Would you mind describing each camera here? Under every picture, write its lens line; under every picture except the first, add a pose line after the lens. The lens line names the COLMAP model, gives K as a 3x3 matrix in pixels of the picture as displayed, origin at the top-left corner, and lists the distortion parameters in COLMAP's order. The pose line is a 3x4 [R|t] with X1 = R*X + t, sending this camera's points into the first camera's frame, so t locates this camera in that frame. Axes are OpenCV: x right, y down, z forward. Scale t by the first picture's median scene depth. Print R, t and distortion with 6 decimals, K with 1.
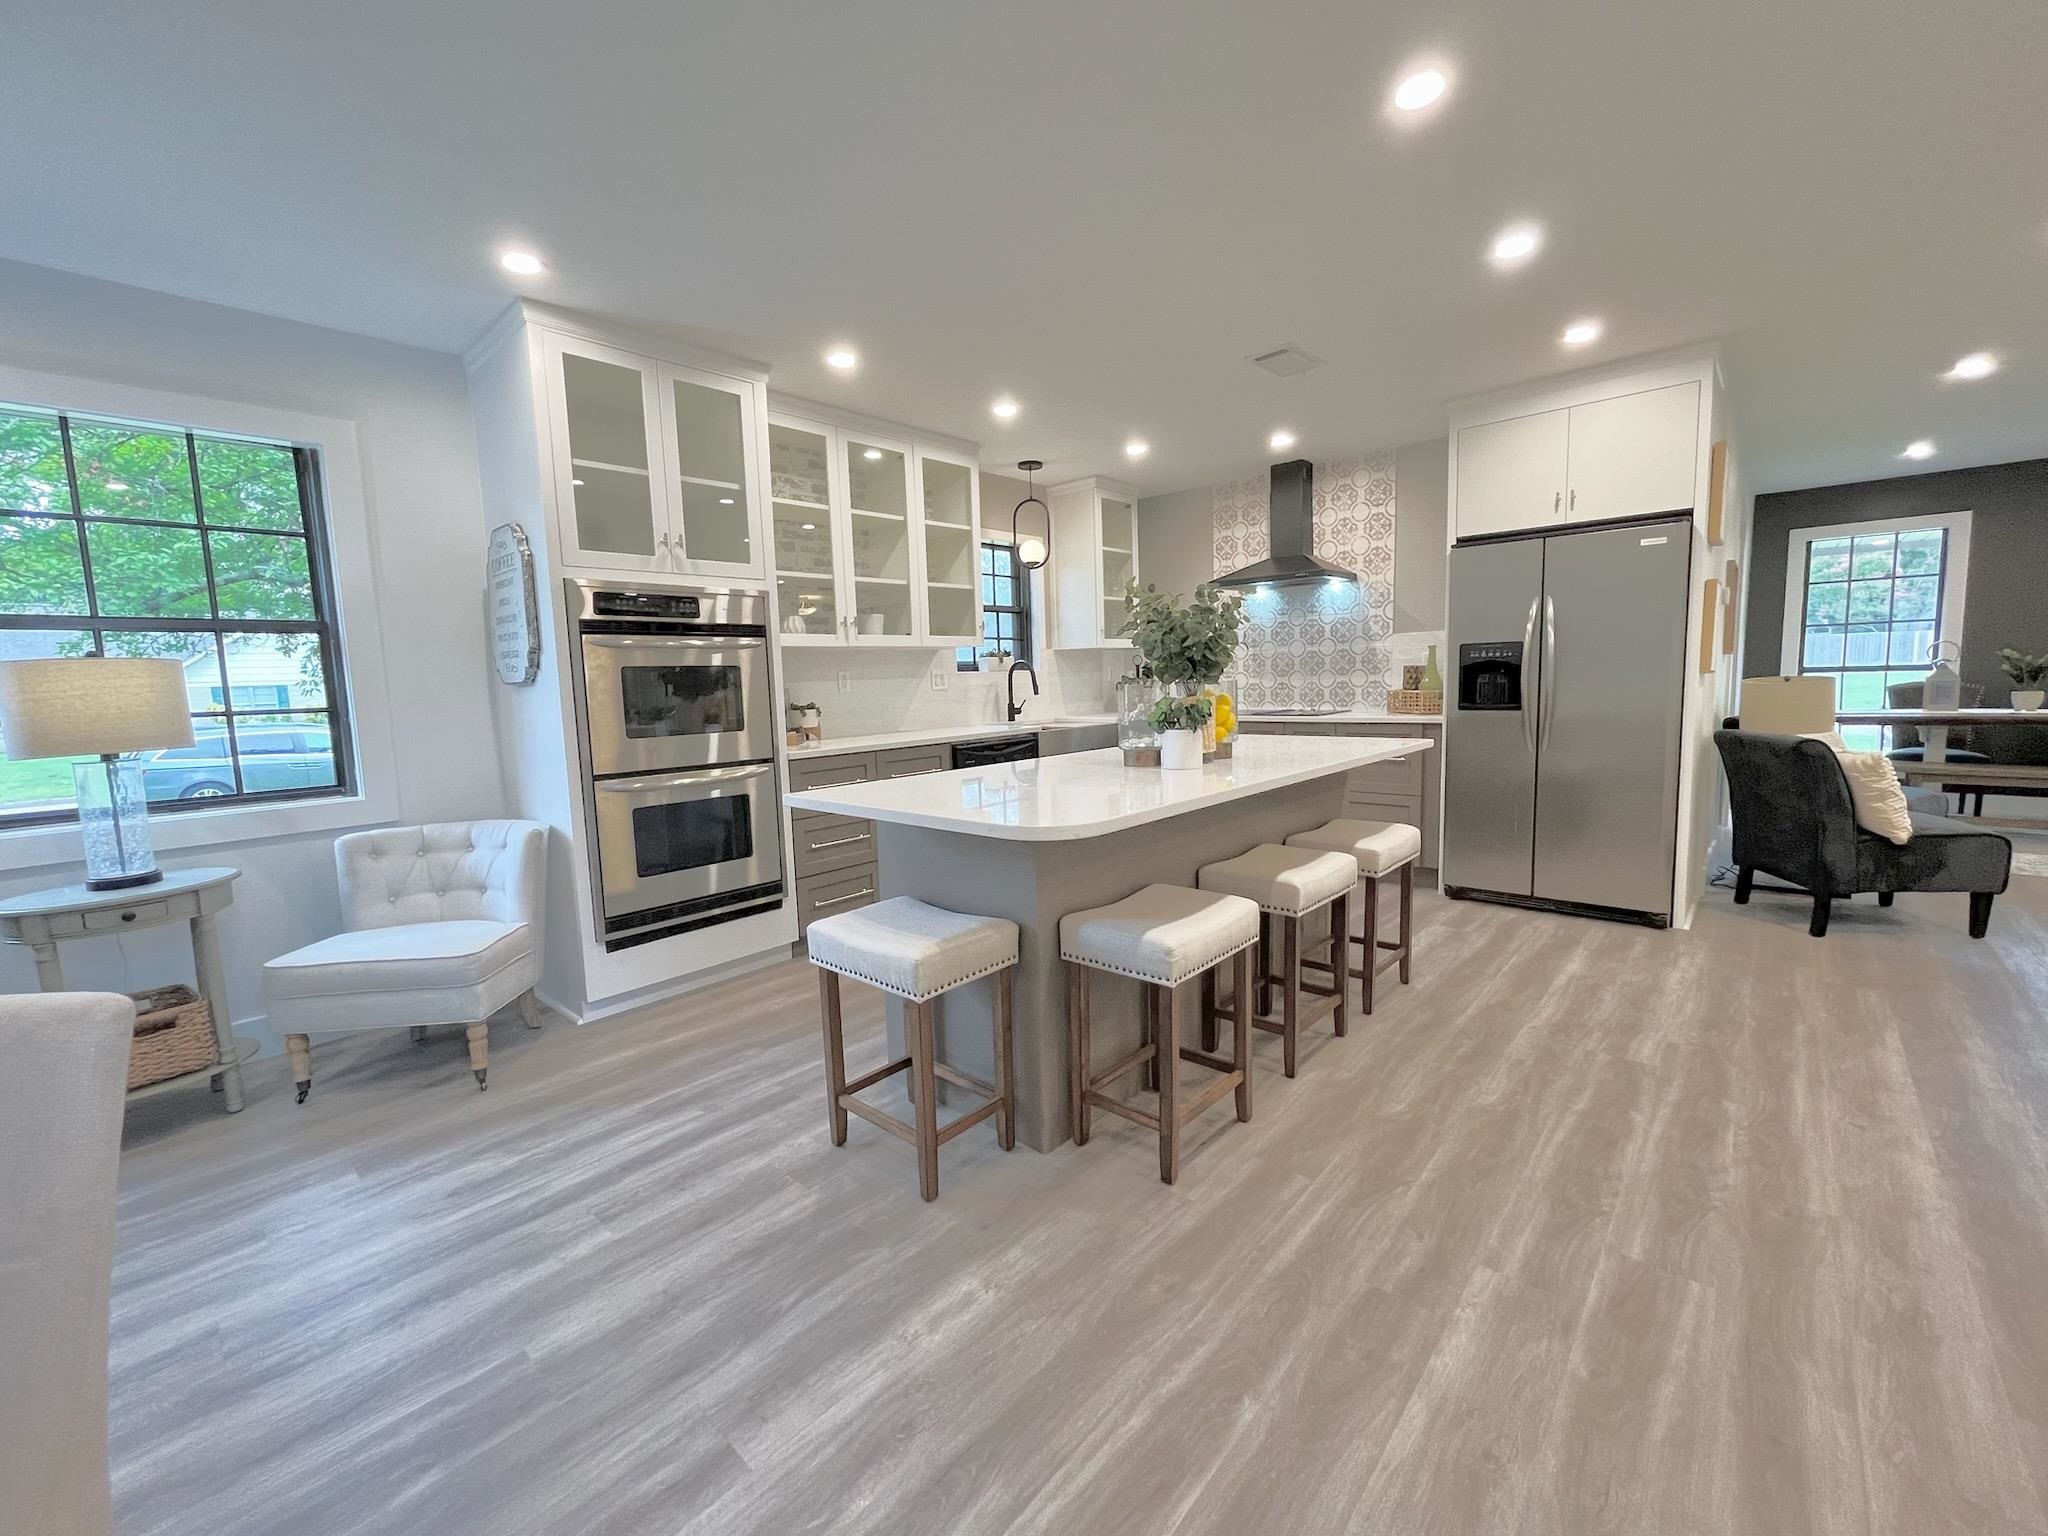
lens RADIAL K [[833.6, 0, 1024.0], [0, 833.6, 768.0], [0, 0, 1]] dist [0.000919, 0.000197]
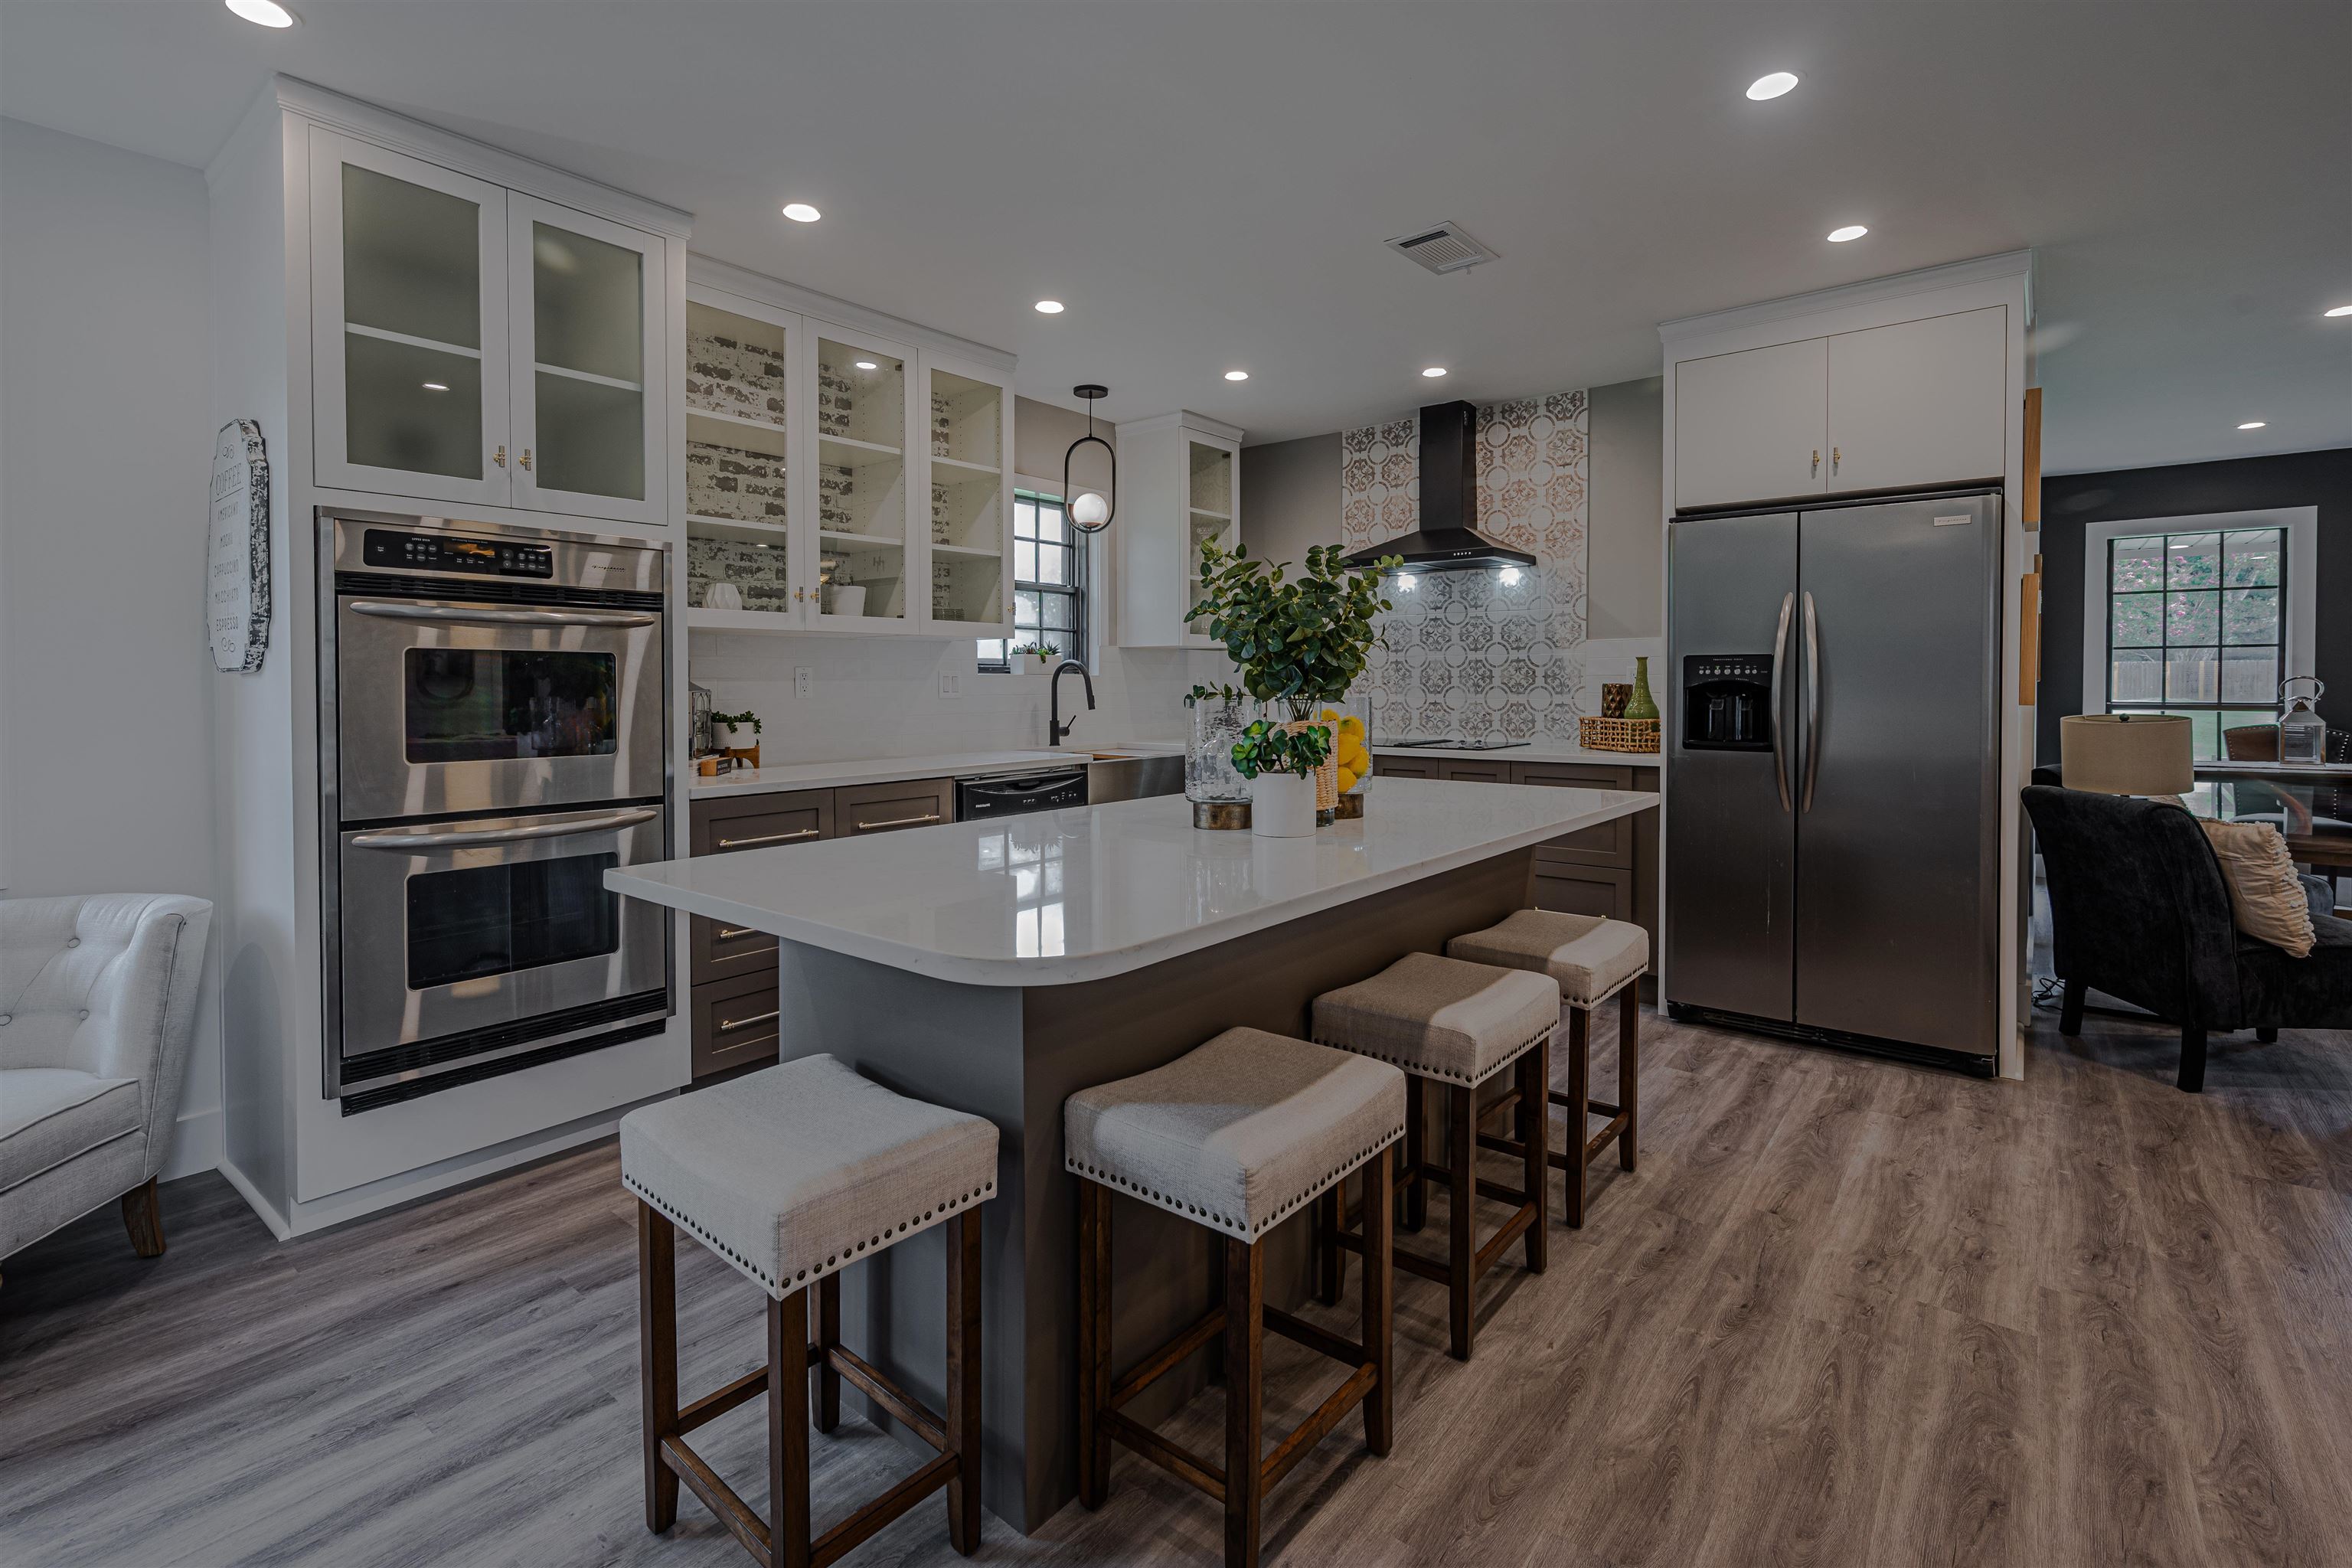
lens RADIAL K [[1081.7, 0, 1160.5], [0, 1081.7, 704.5], [0, 0, 1]] dist [0.001551, -0.000217]
pose [[0.998129, 0.028476, 0.054102, 0.039005], [-0.023459, 0.995557, -0.091195, -0.016503], [-0.056458, 0.089755, 0.994362, 0.145416]]
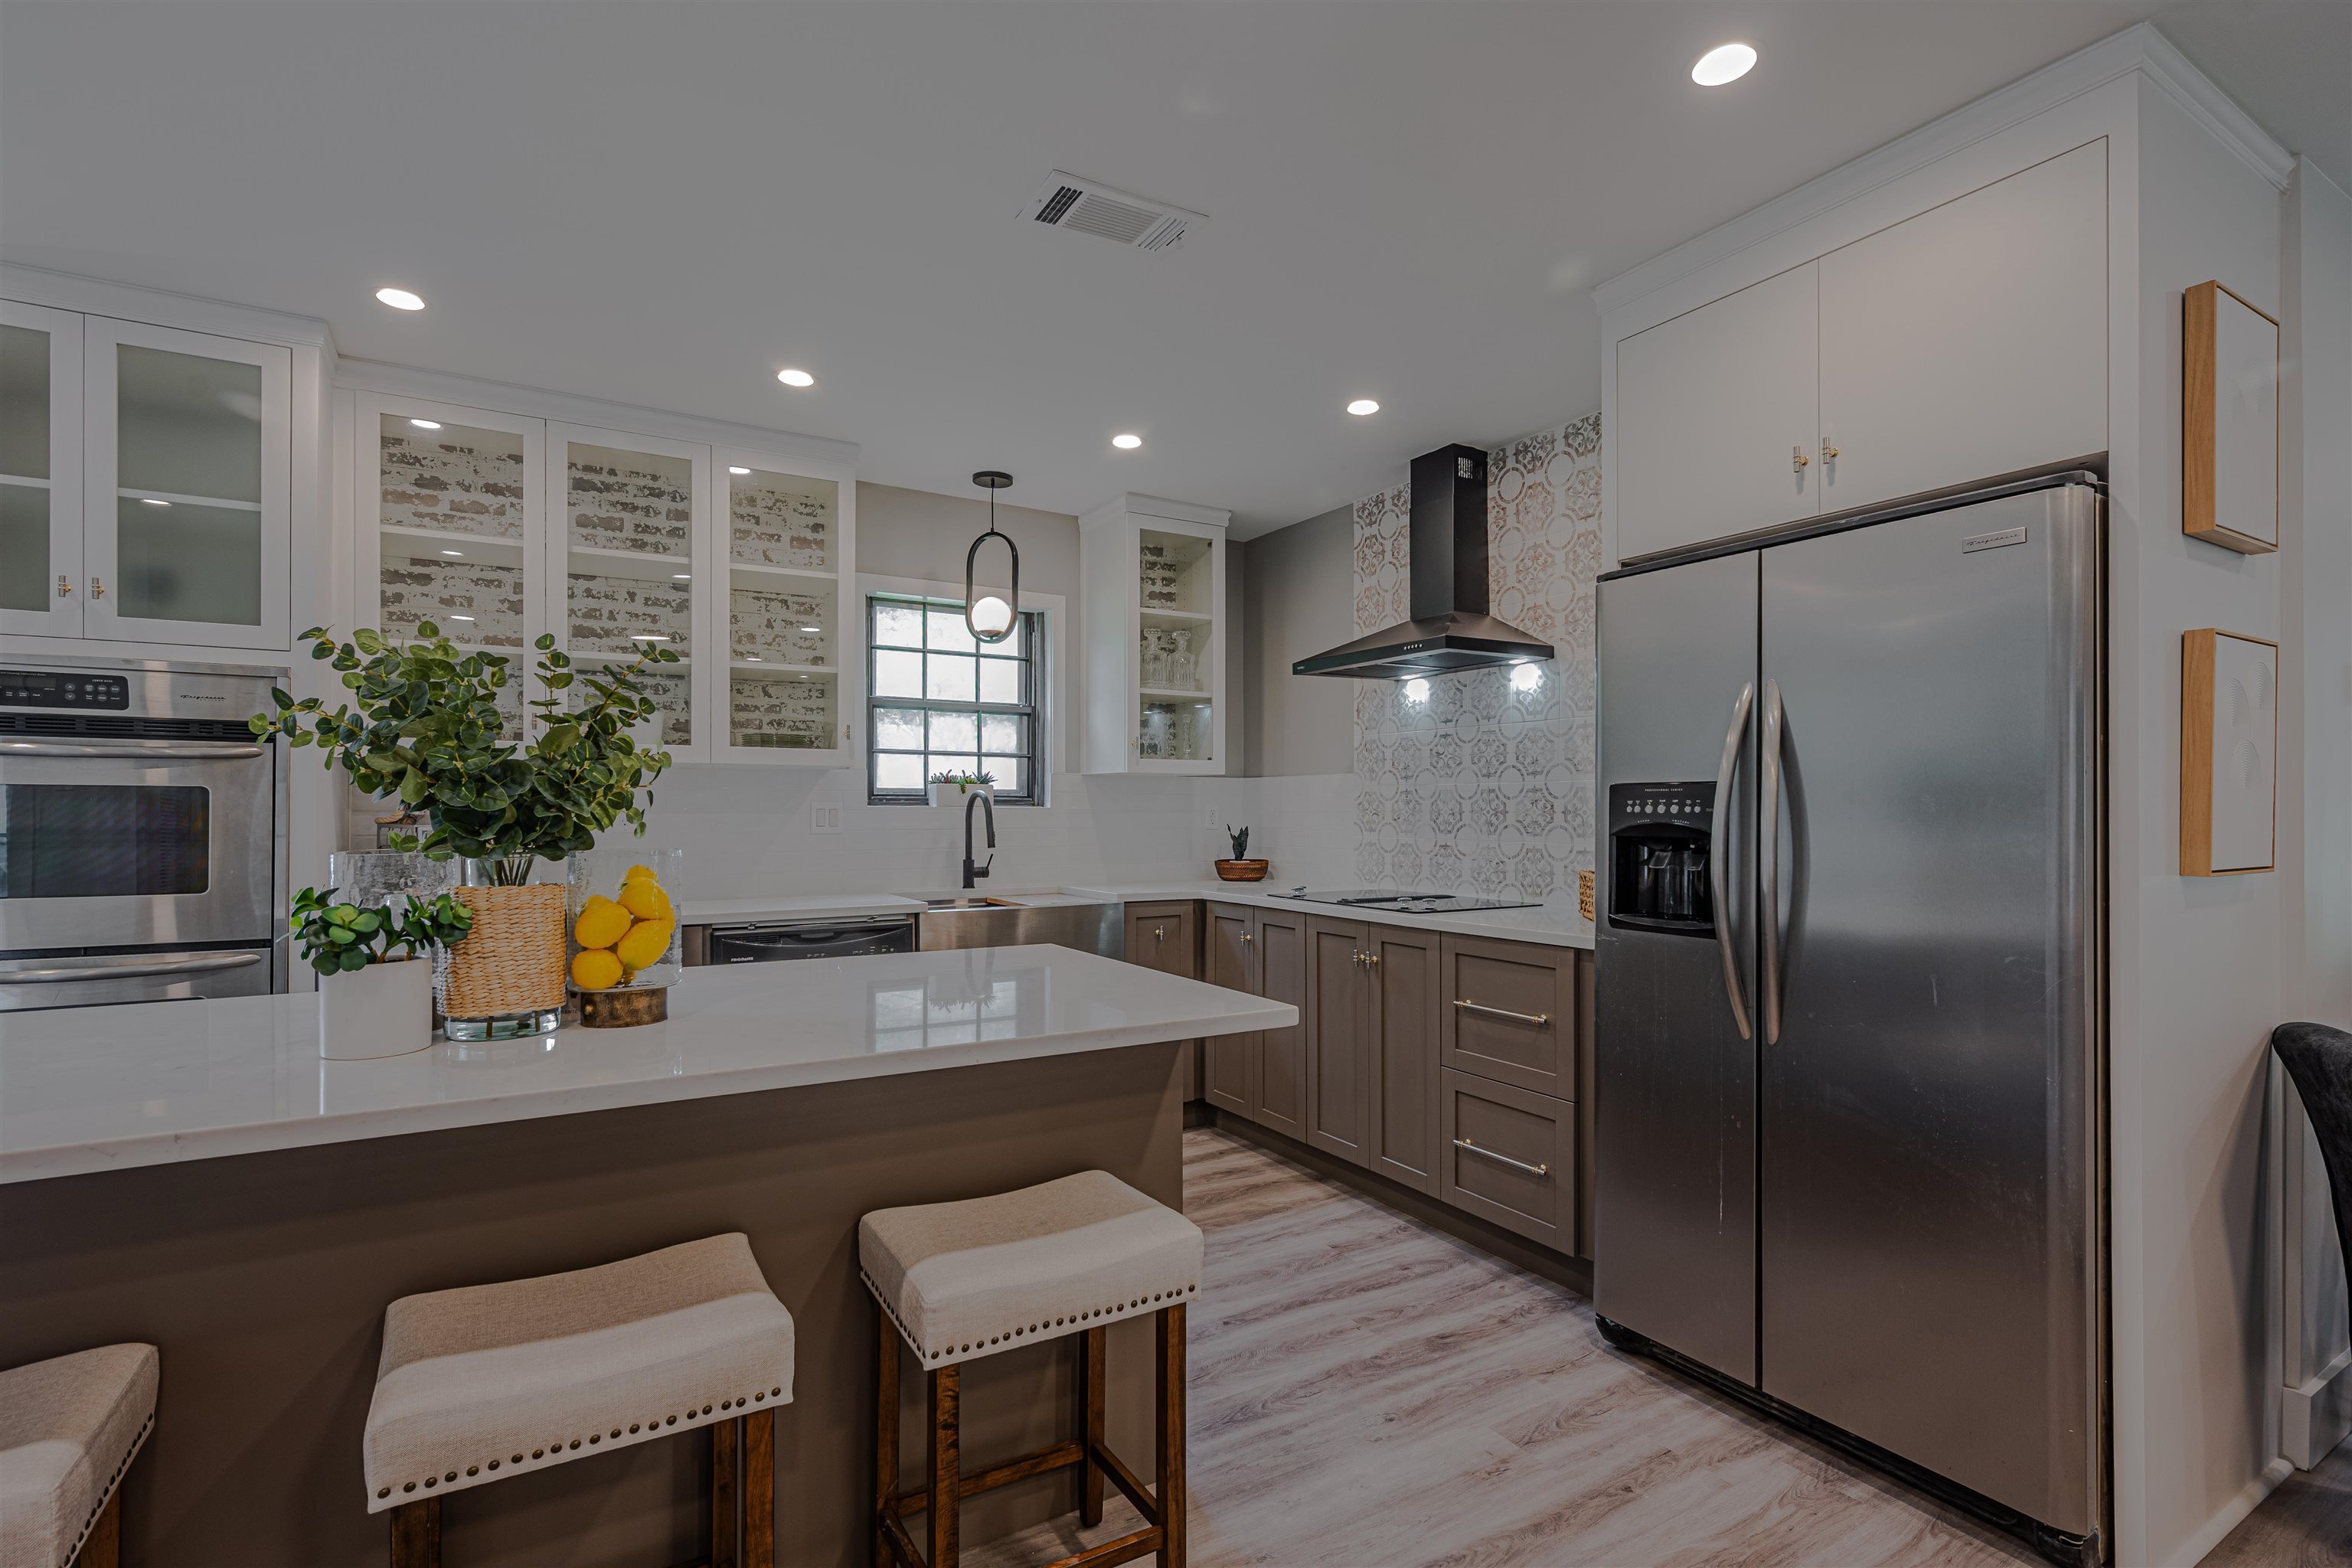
lens RADIAL K [[1101.0, 0, 1161.1], [0, 1101.0, 807.4], [0, 0, 1]] dist [0.001437, -0.000892]
pose [[0.956023, 0.033392, -0.291385, 0.582043], [-0.064528, 0.993102, -0.097906, -0.075231], [0.286105, 0.112402, 0.951583, 0.440139]]
